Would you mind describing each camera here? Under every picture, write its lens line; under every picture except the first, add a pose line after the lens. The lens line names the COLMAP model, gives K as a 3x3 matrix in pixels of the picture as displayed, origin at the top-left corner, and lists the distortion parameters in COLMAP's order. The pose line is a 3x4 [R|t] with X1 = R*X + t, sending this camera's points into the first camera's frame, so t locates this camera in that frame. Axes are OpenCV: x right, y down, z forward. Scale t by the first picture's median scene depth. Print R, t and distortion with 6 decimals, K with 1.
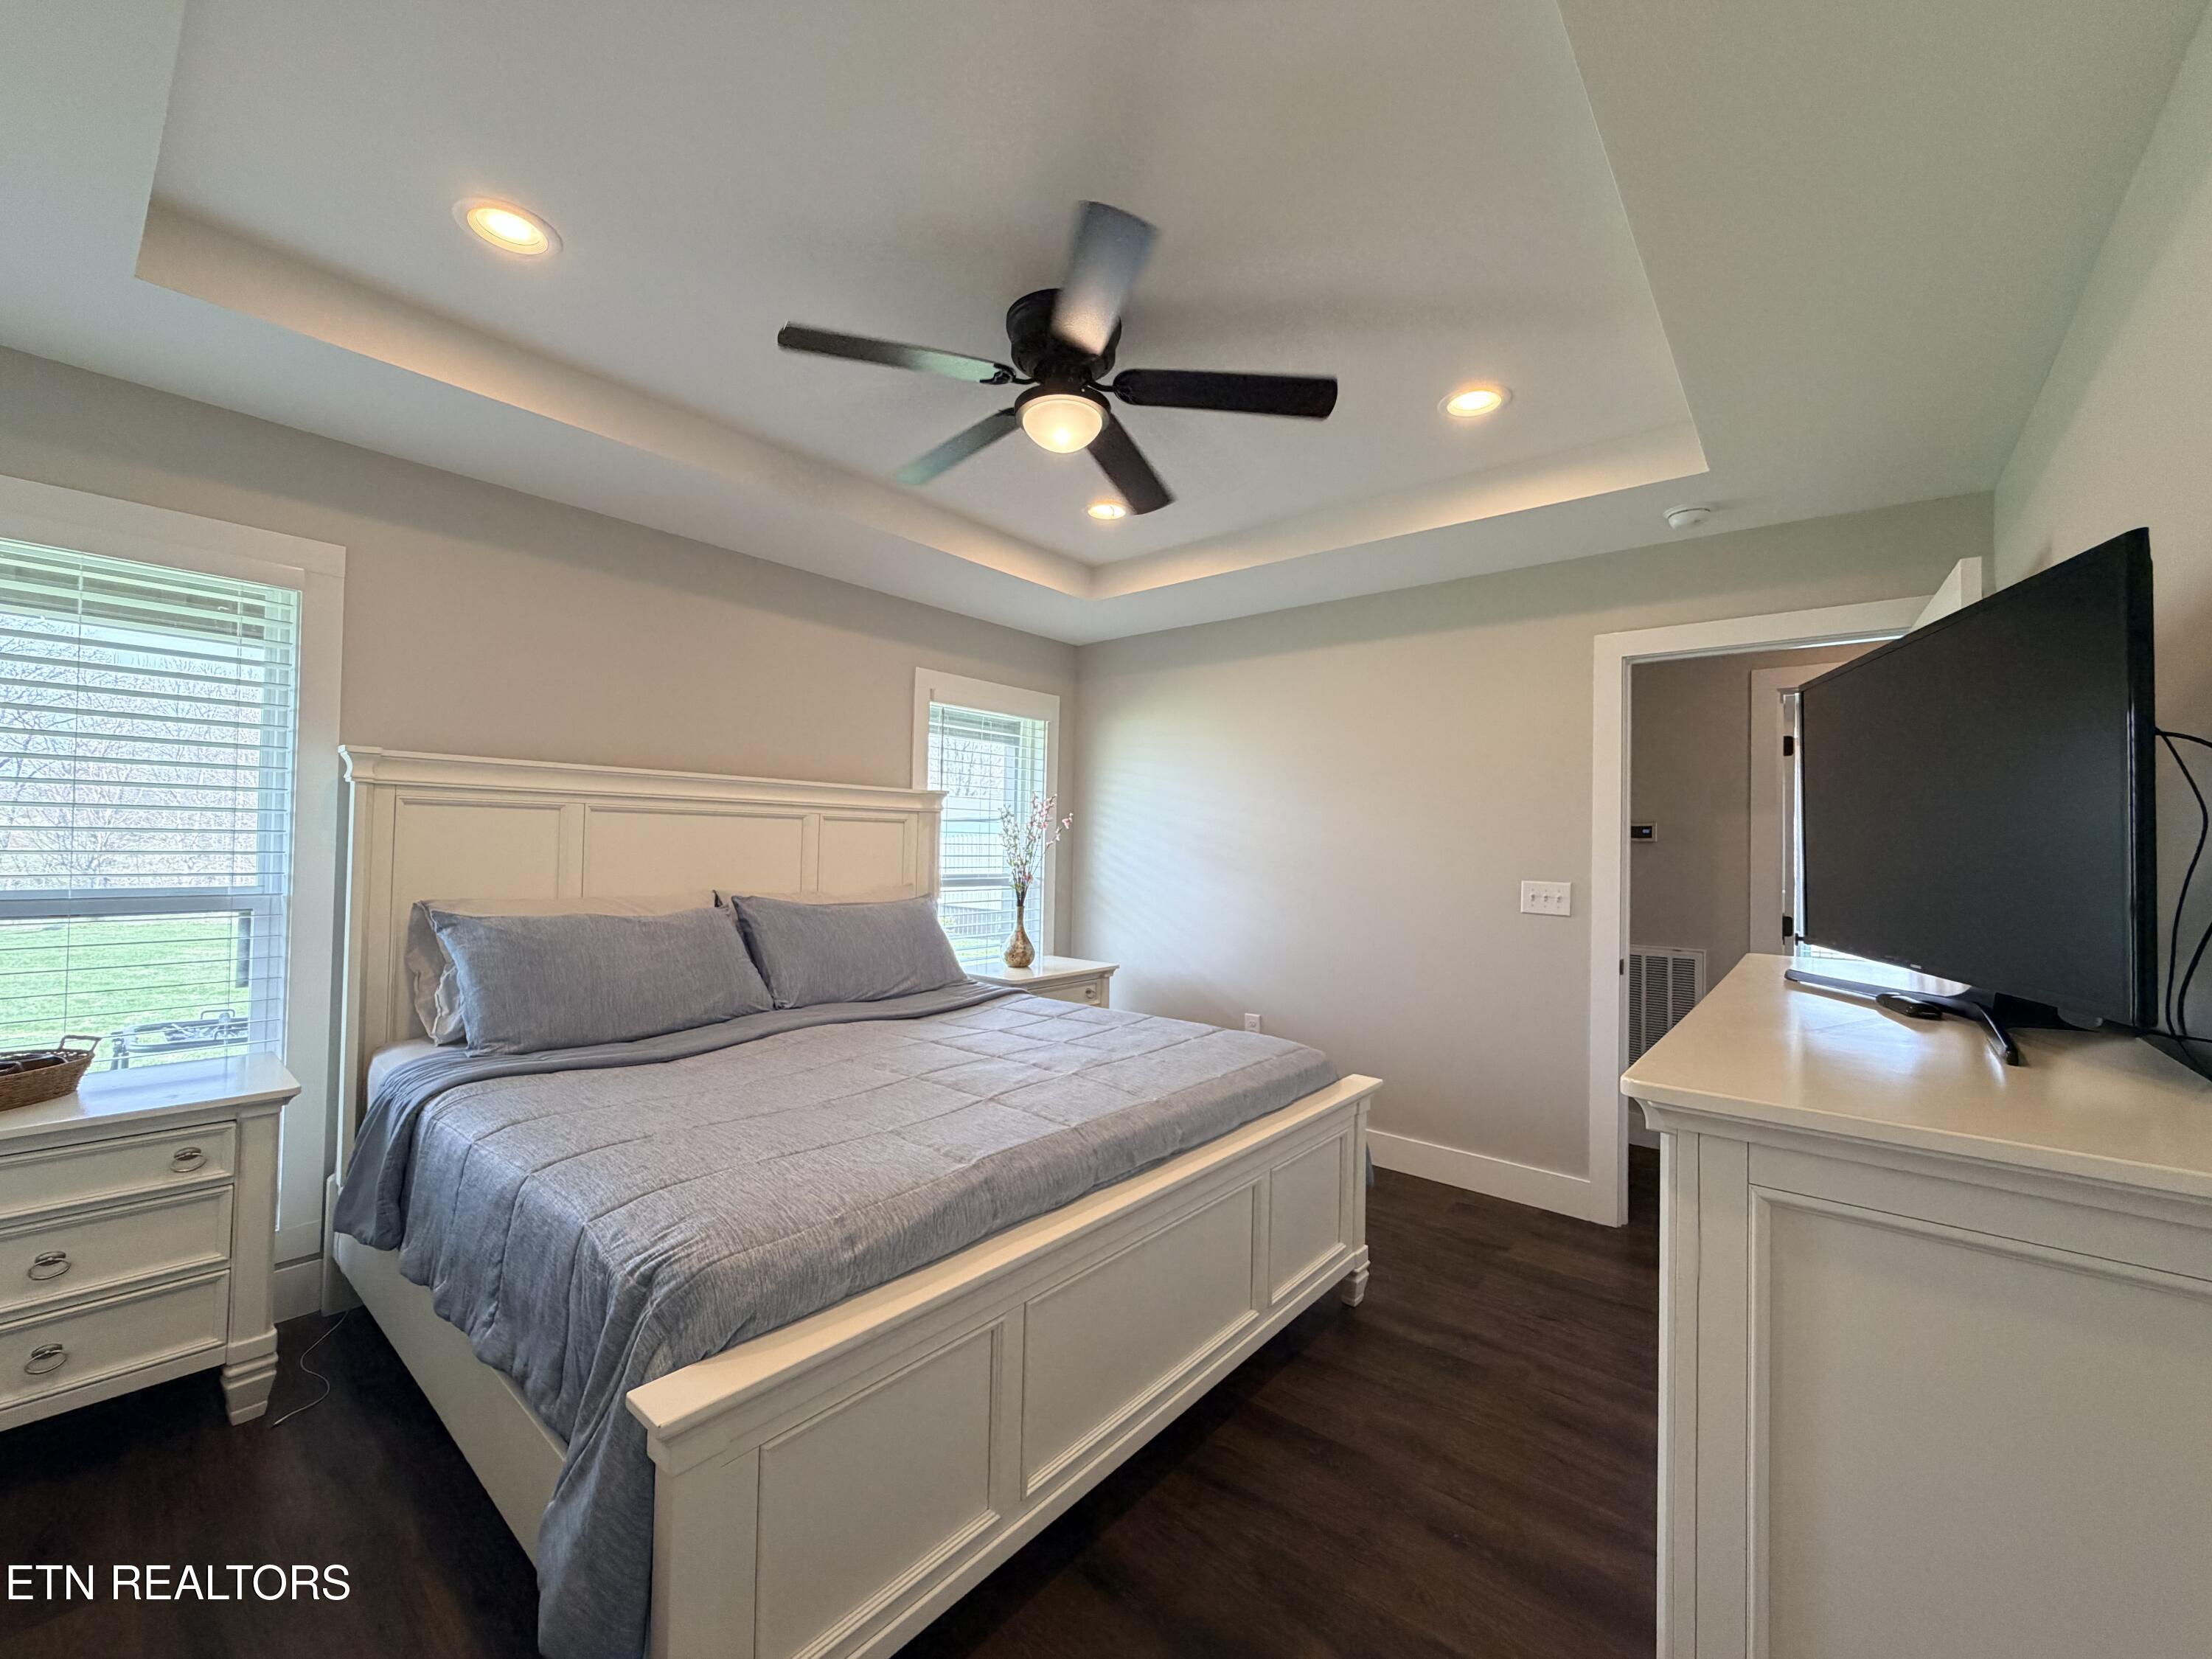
lens RADIAL K [[918.2, 0, 1112.8], [0, 918.2, 821.8], [0, 0, 1]] dist [0.002792, 0.000322]
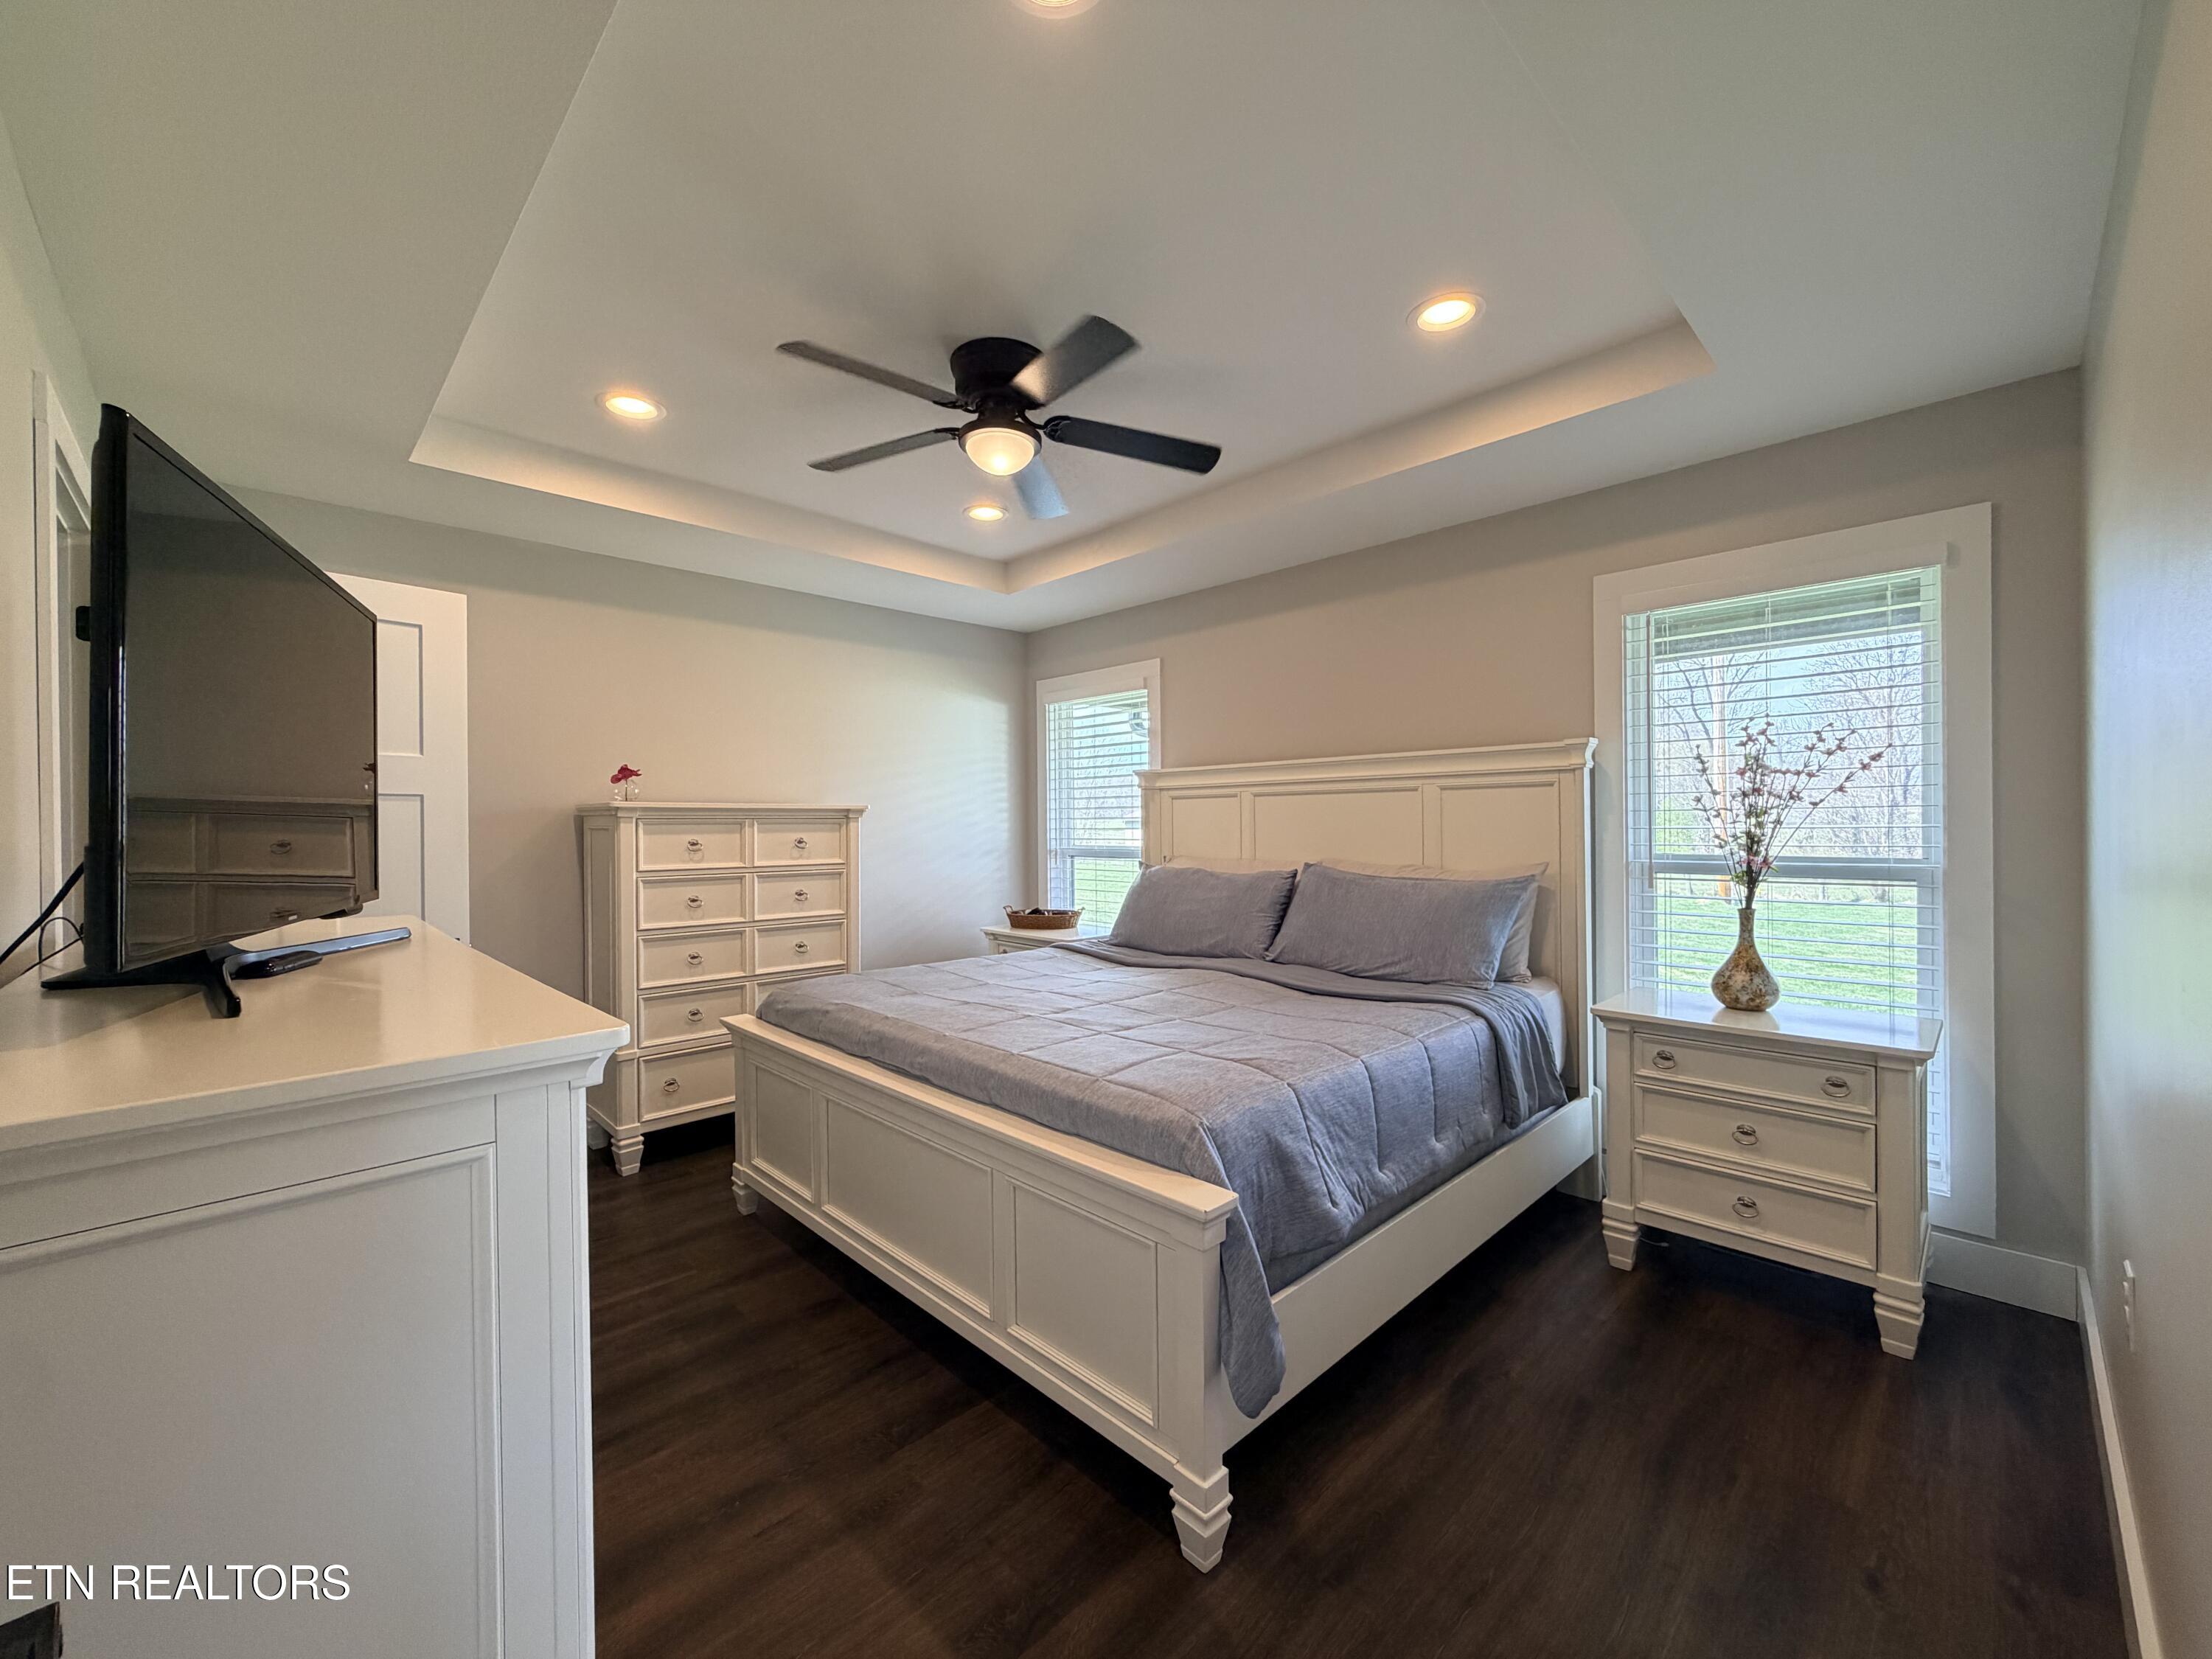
lens RADIAL K [[878.7, 0, 1109.6], [0, 878.7, 828.4], [0, 0, 1]] dist [0.000881, 0.000083]
pose [[-0.162132, -0.002252, -0.986767, 0.544690], [0.038059, 0.999239, -0.008534, 0.027203], [0.986035, -0.038939, -0.161922, 0.684420]]
